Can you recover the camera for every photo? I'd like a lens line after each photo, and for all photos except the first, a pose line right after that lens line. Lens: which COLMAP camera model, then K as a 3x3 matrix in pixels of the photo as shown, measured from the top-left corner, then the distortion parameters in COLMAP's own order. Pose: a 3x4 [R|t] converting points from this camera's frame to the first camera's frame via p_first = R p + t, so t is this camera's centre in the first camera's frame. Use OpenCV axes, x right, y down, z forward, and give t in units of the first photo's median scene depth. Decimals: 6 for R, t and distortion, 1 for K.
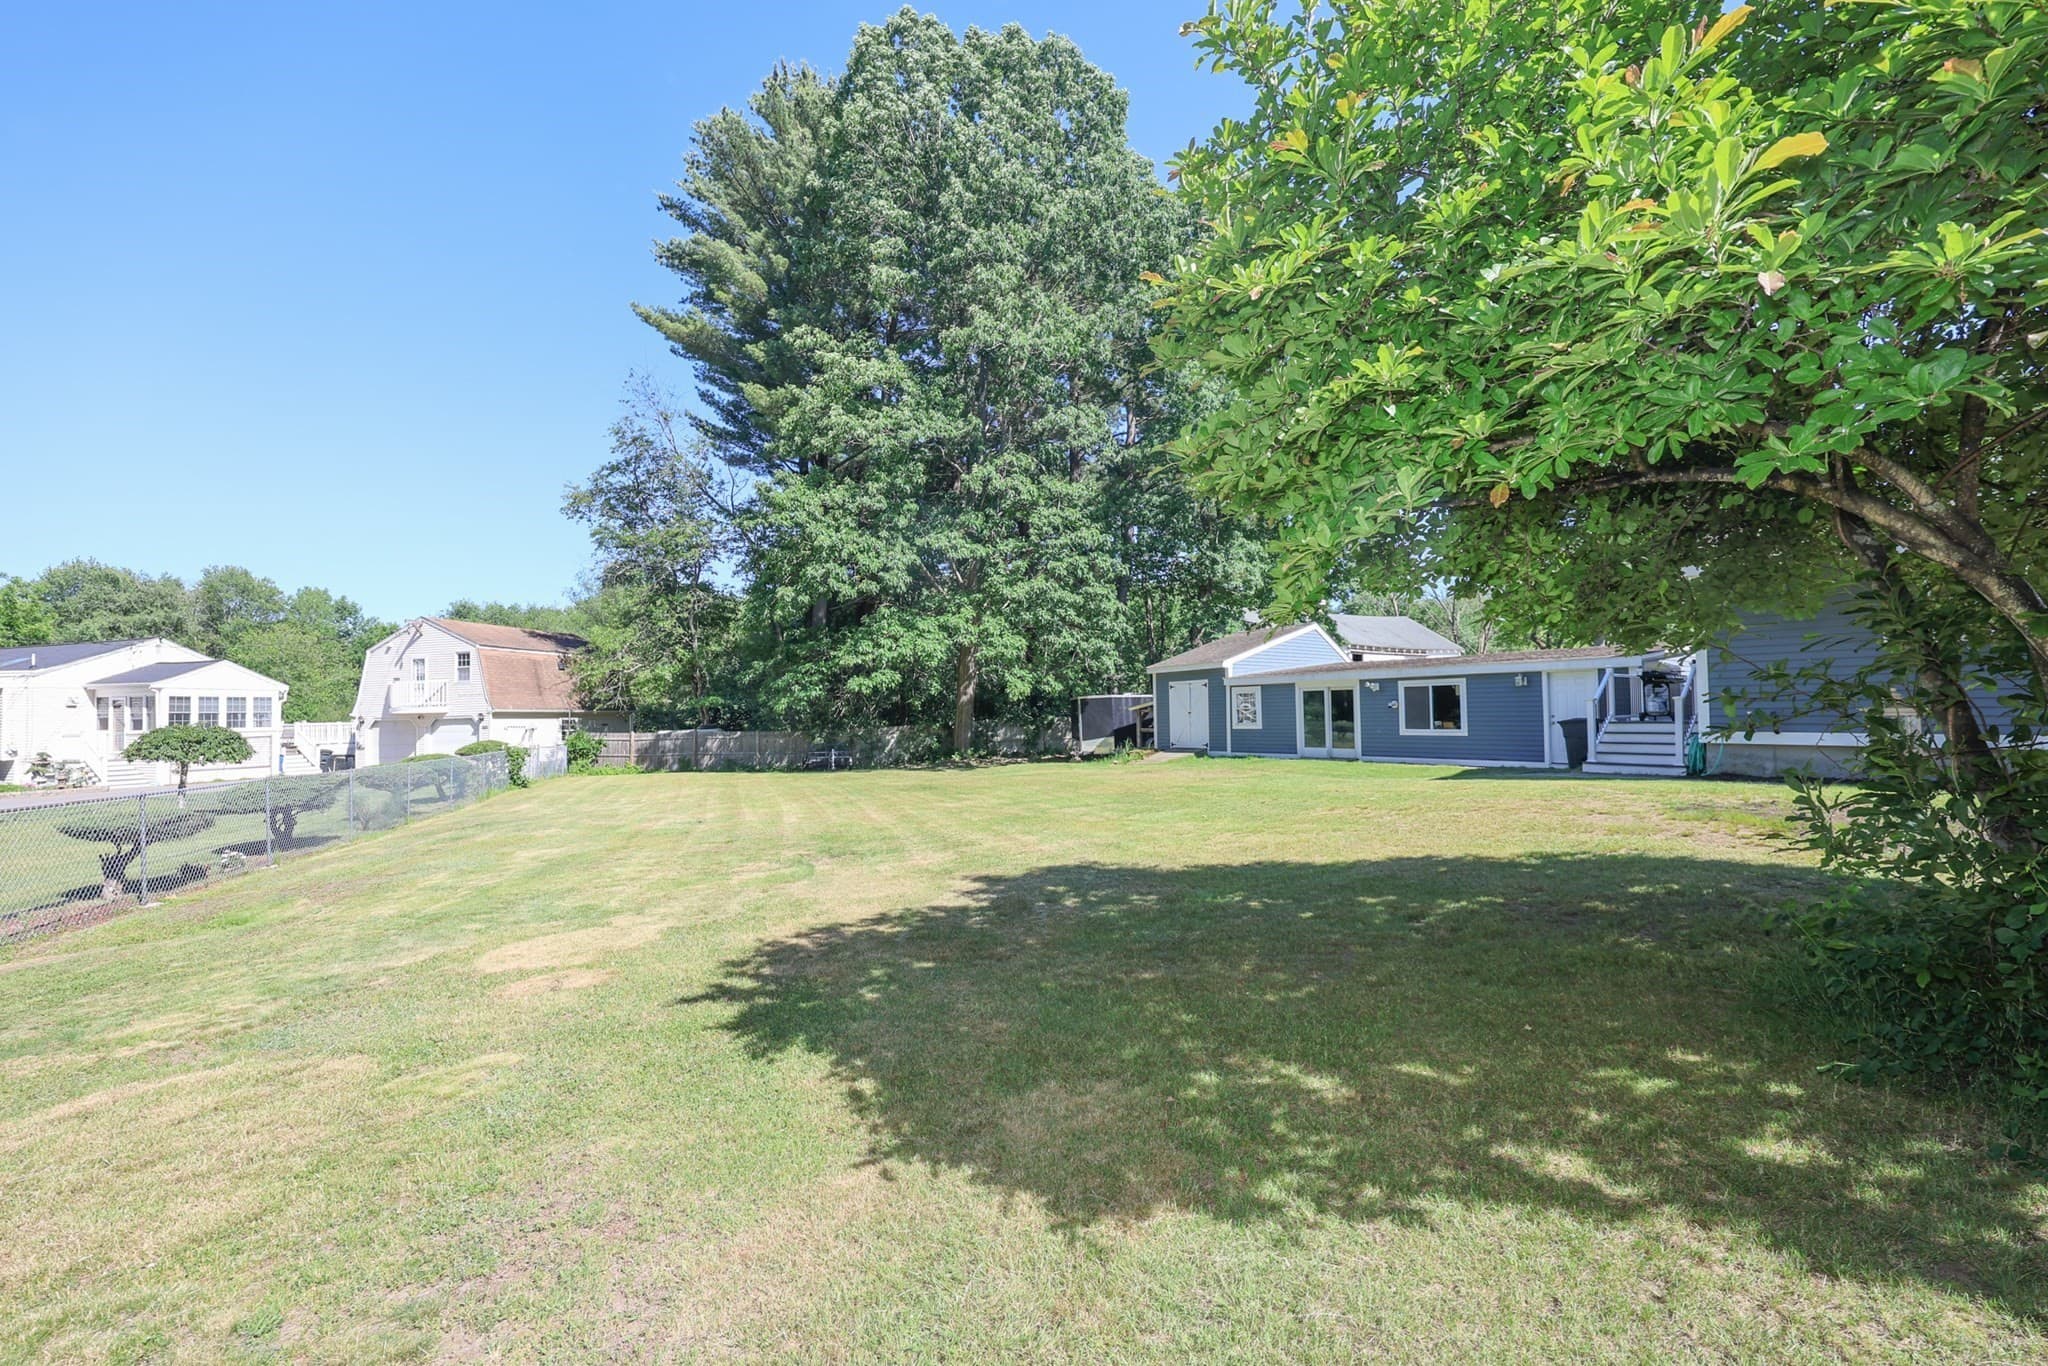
lens RADIAL K [[833.2, 0, 975.6], [0, 833.2, 697.9], [0, 0, 1]] dist [-0.007774, 0.001389]
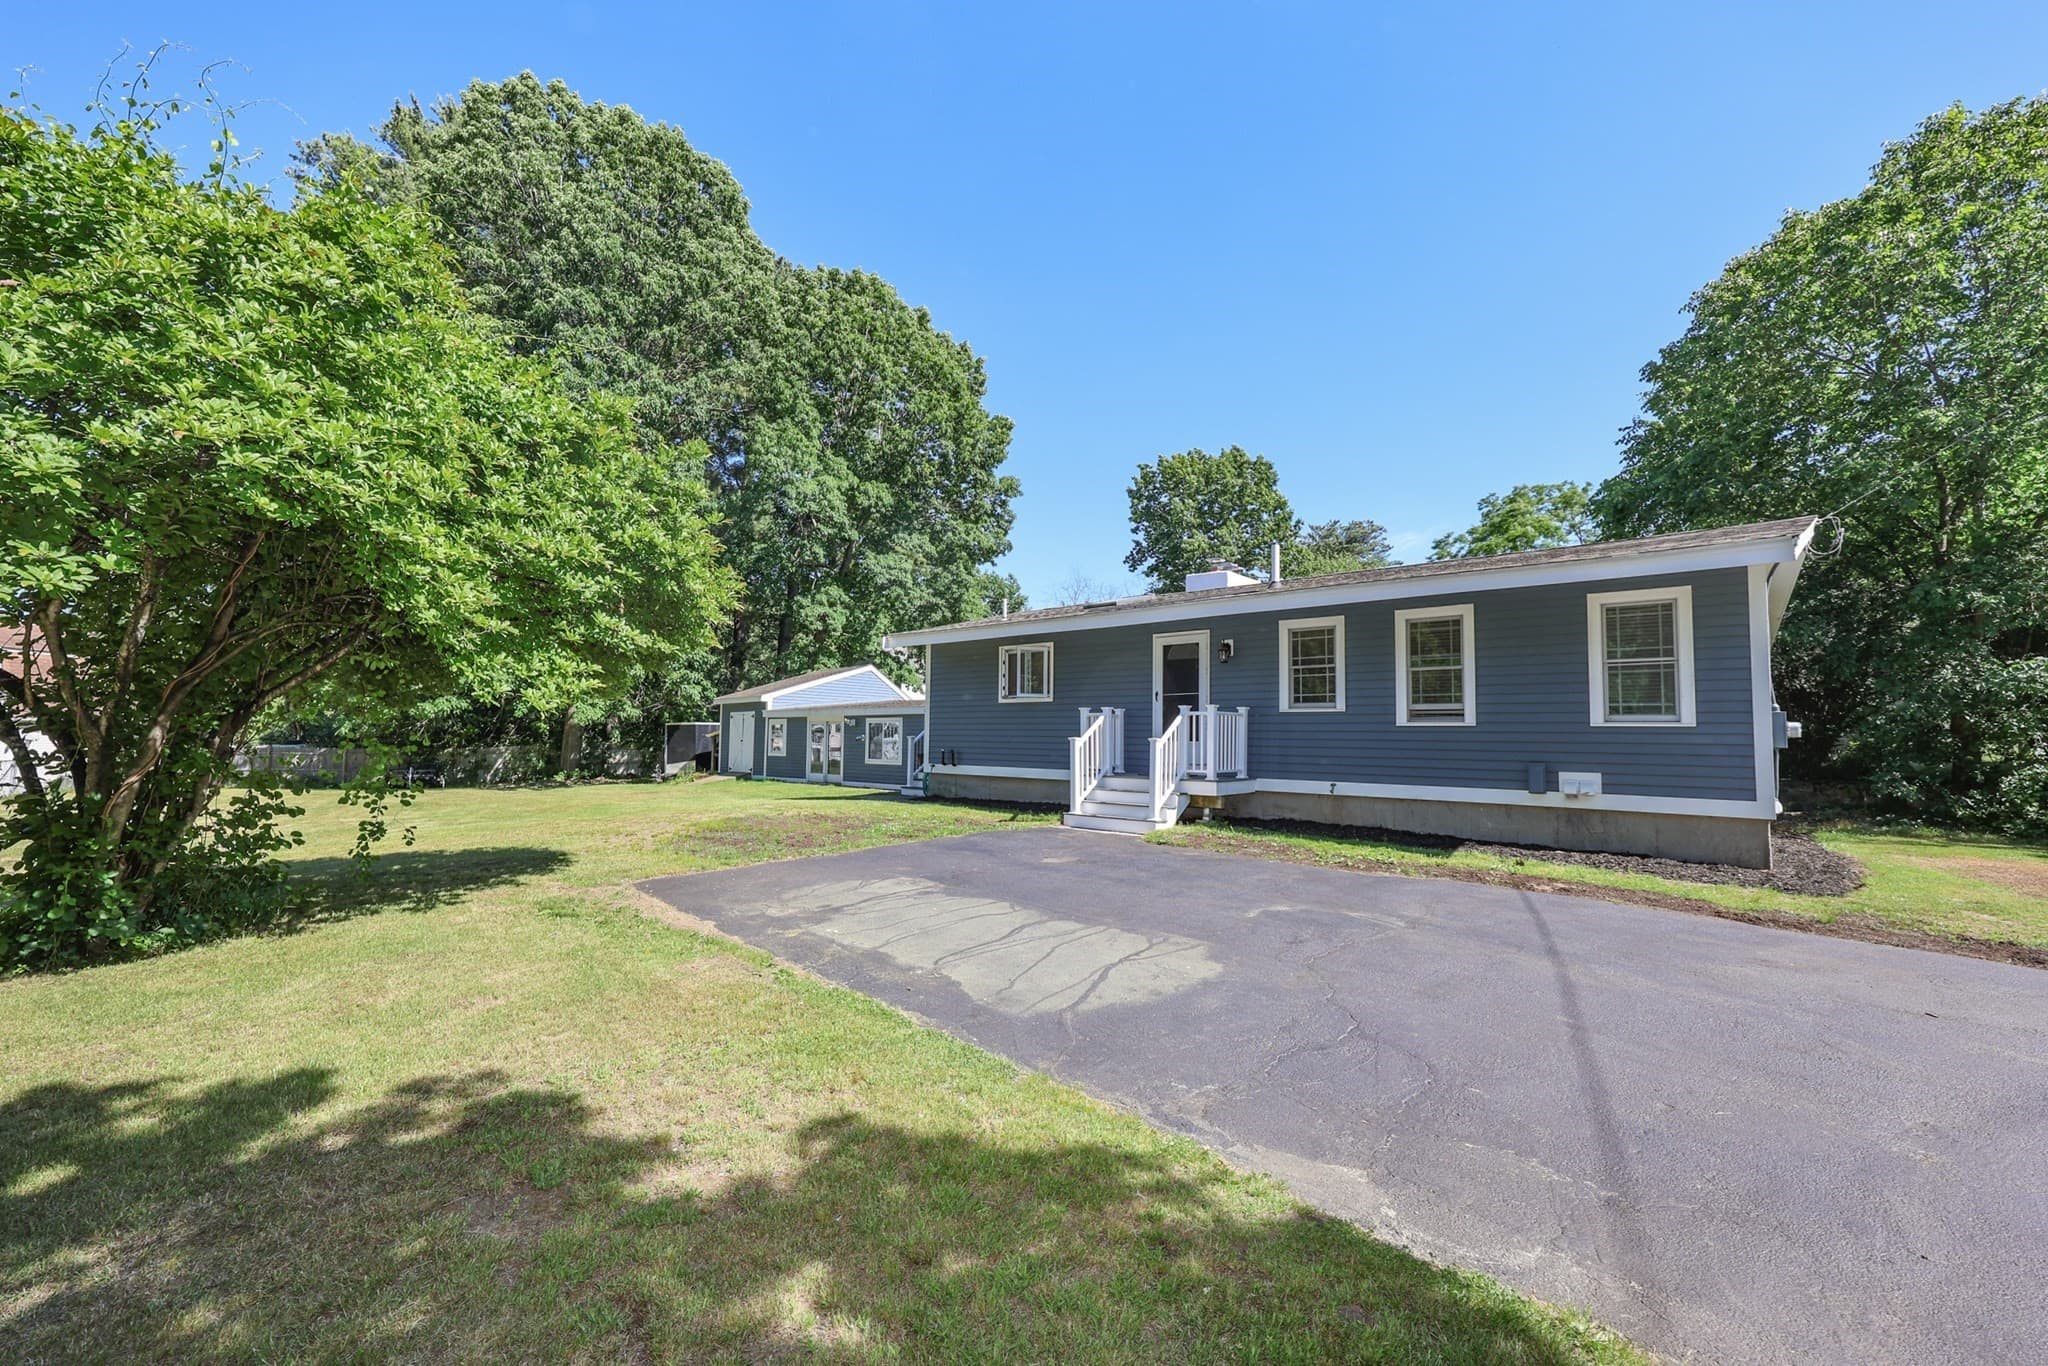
lens RADIAL K [[833.2, 0, 985.5], [0, 833.2, 671.8], [0, 0, 1]] dist [-0.007774, 0.001389]
pose [[0.970756, 0.046533, 0.235517, 0.315064], [-0.031090, 0.997141, -0.068864, -0.007428], [-0.238048, 0.059528, 0.969427, -0.150875]]
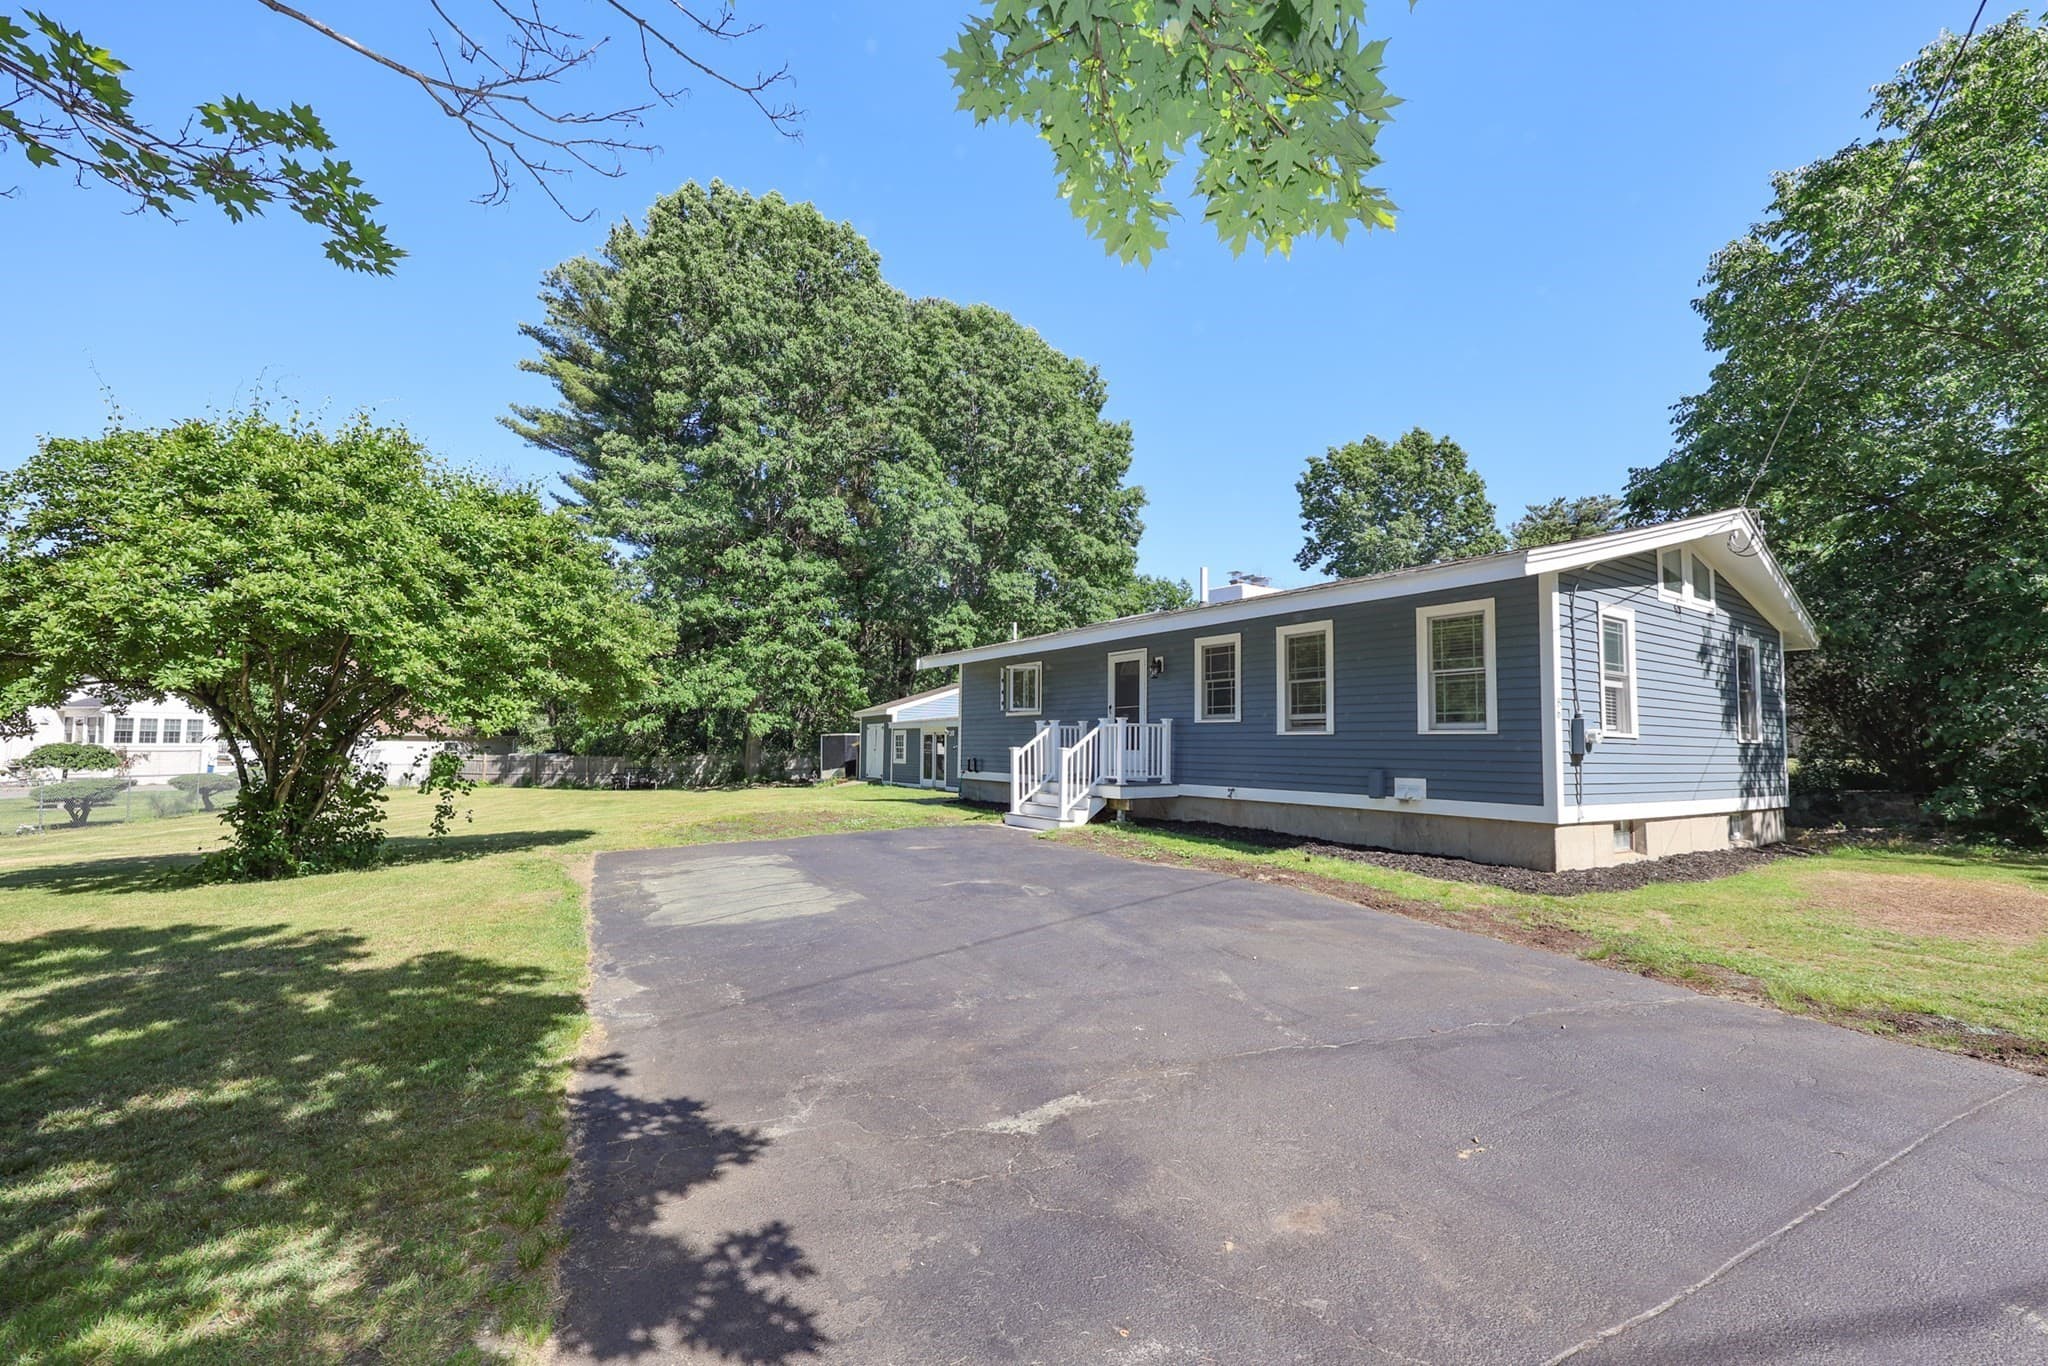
lens RADIAL K [[833.2, 0, 979.6], [0, 833.2, 694.7], [0, 0, 1]] dist [-0.007774, 0.001389]
pose [[0.999198, 0.019259, -0.035105, 0.466189], [-0.020761, 0.998863, -0.042924, -0.014451], [0.034238, 0.043619, 0.998461, -0.245089]]
